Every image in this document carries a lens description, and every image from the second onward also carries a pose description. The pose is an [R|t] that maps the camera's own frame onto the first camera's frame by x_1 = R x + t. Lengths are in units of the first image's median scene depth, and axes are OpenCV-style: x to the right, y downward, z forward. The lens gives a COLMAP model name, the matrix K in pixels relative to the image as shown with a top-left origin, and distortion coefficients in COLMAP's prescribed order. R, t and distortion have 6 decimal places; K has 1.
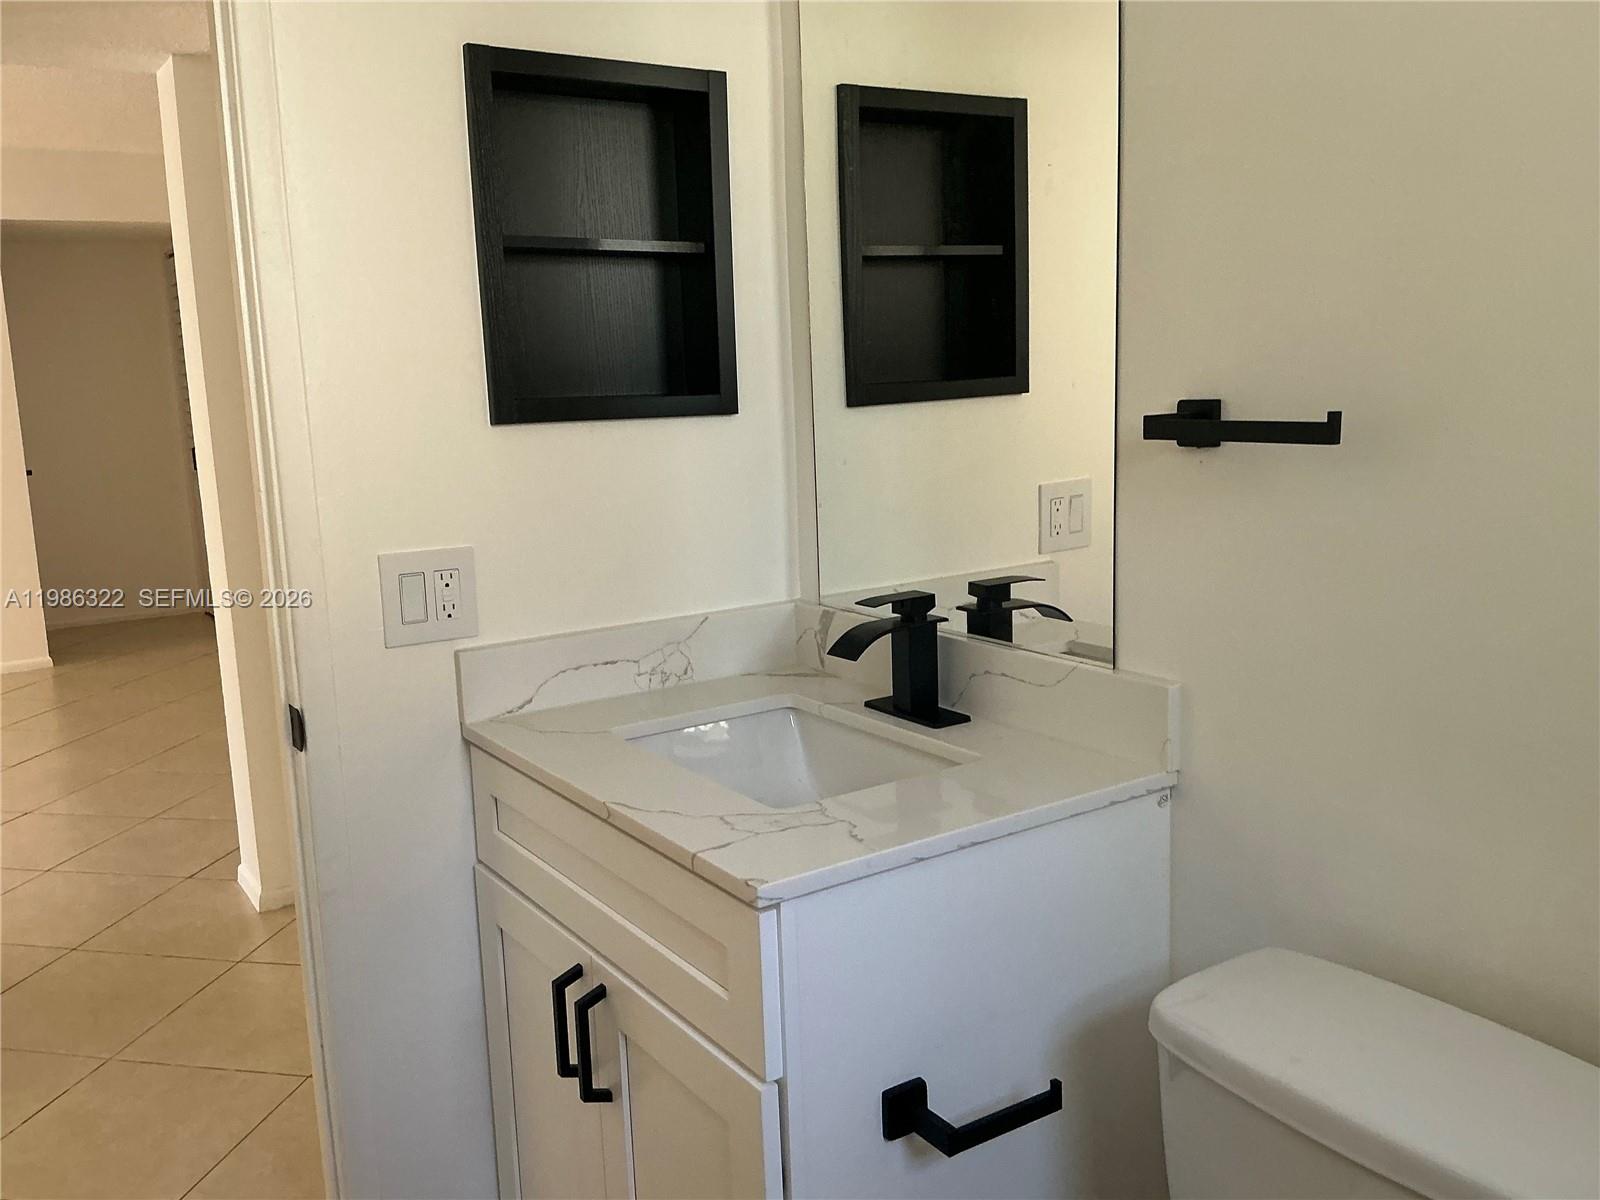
lens RADIAL K [[1331.6, 0, 800.0], [0, 1331.6, 600.0], [0, 0, 1]] dist [0.173270, -0.371258]
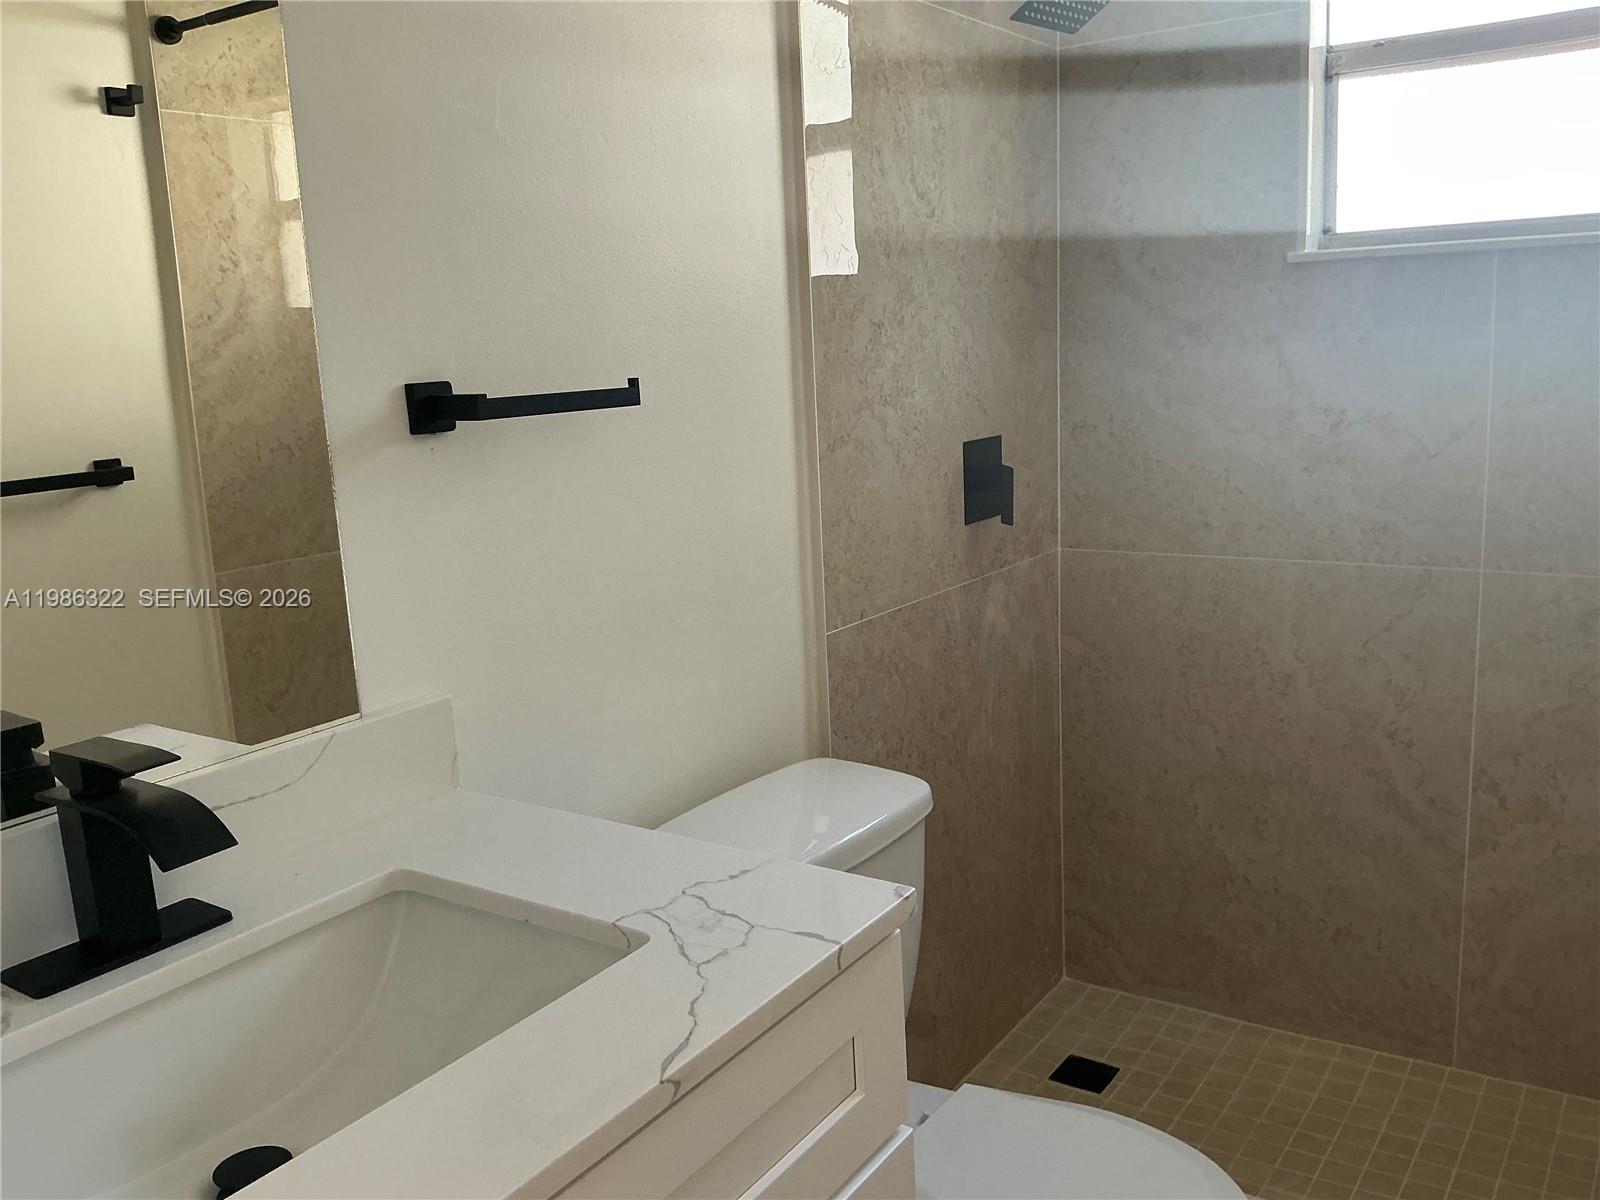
lens RADIAL K [[1336.4, 0, 800.0], [0, 1336.4, 600.0], [0, 0, 1]] dist [0.161072, -0.344033]
pose [[-0.367947, -0.129764, 0.920748, -0.715441], [0.221119, 0.949598, 0.222193, -0.163876], [-0.903173, 0.285350, -0.320708, 1.158870]]
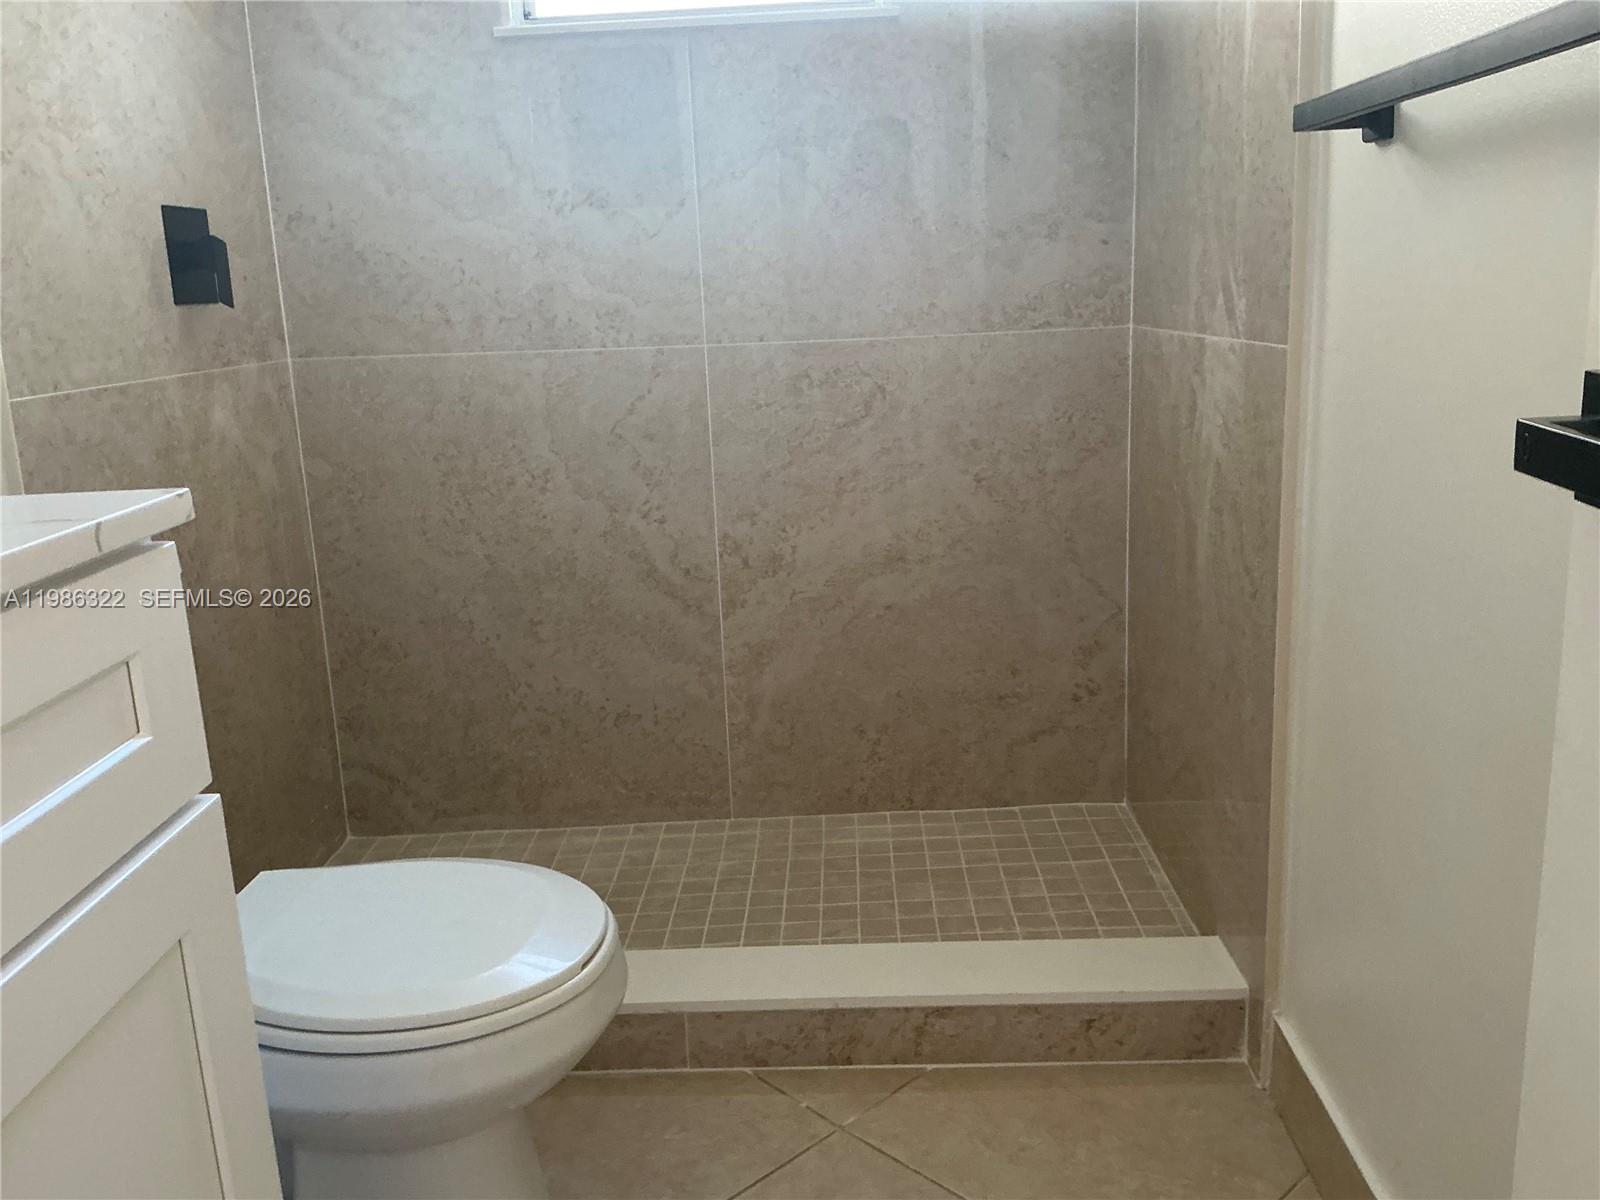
lens RADIAL K [[1331.6, 0, 800.0], [0, 1331.6, 600.0], [0, 0, 1]] dist [0.173270, -0.371258]
pose [[-0.811952, -0.067667, 0.579789, -0.637972], [0.169738, 0.922968, 0.345425, 0.065904], [-0.558501, 0.378881, -0.737920, 1.222061]]
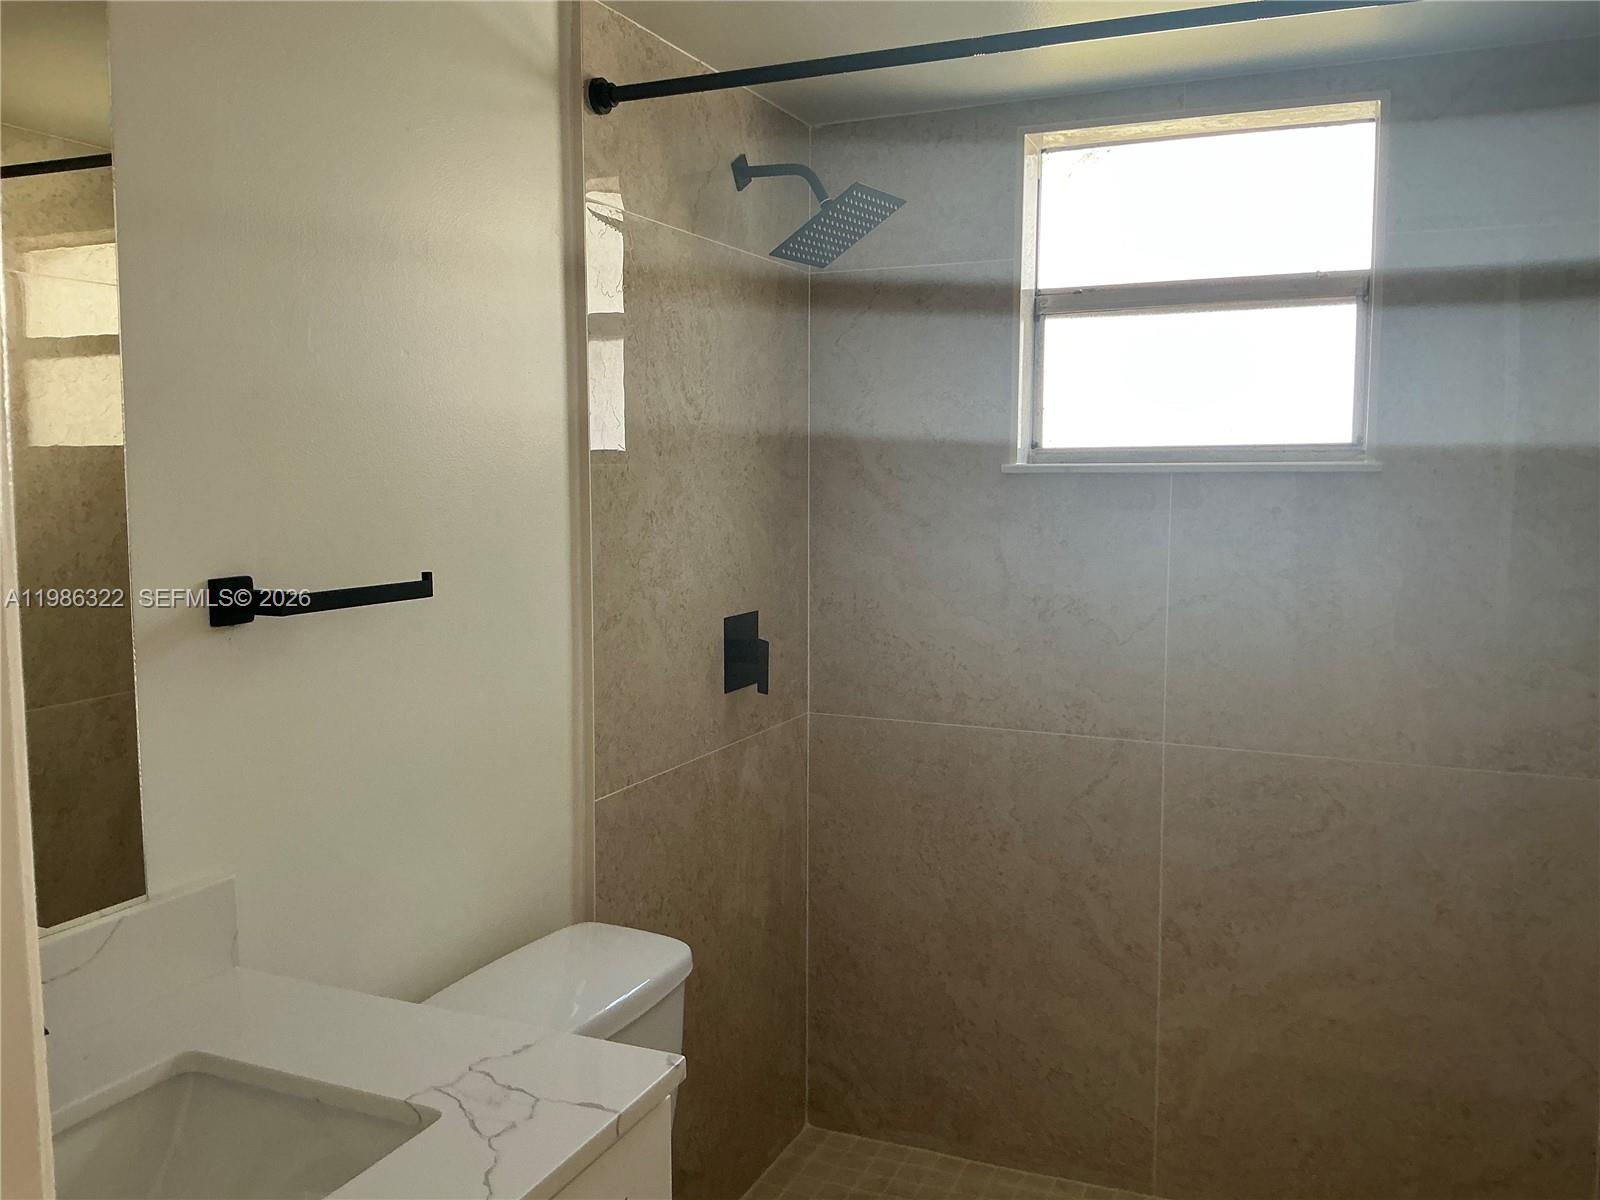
lens RADIAL K [[1331.6, 0, 800.0], [0, 1331.6, 600.0], [0, 0, 1]] dist [0.173270, -0.371258]
pose [[-0.532753, -0.052325, 0.844652, -0.809112], [0.165100, 0.972482, 0.164379, -0.237738], [-0.830010, 0.227026, -0.509454, 1.214617]]
